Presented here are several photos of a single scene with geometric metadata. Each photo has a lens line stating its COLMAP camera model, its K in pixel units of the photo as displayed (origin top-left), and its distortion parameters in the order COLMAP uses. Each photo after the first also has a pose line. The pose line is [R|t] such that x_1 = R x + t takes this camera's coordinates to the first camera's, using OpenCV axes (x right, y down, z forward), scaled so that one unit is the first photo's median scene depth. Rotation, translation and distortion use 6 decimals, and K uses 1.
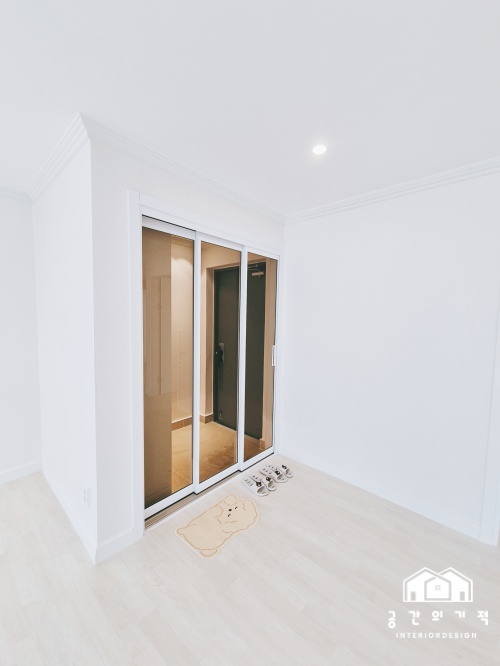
lens RADIAL K [[276.3, 0, 250.0], [0, 276.3, 333.0], [0, 0, 1]] dist [0.022633, -0.011552]
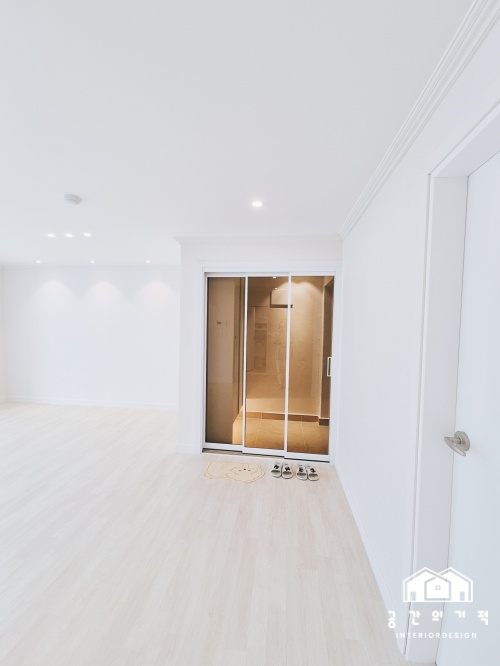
lens RADIAL K [[276.3, 0, 250.0], [0, 276.3, 333.0], [0, 0, 1]] dist [0.022633, -0.011552]
pose [[0.588172, 0.024354, -0.808369, 0.733101], [-0.058387, 0.998217, -0.012409, -0.015350], [0.806626, 0.054497, 0.588545, 0.127487]]
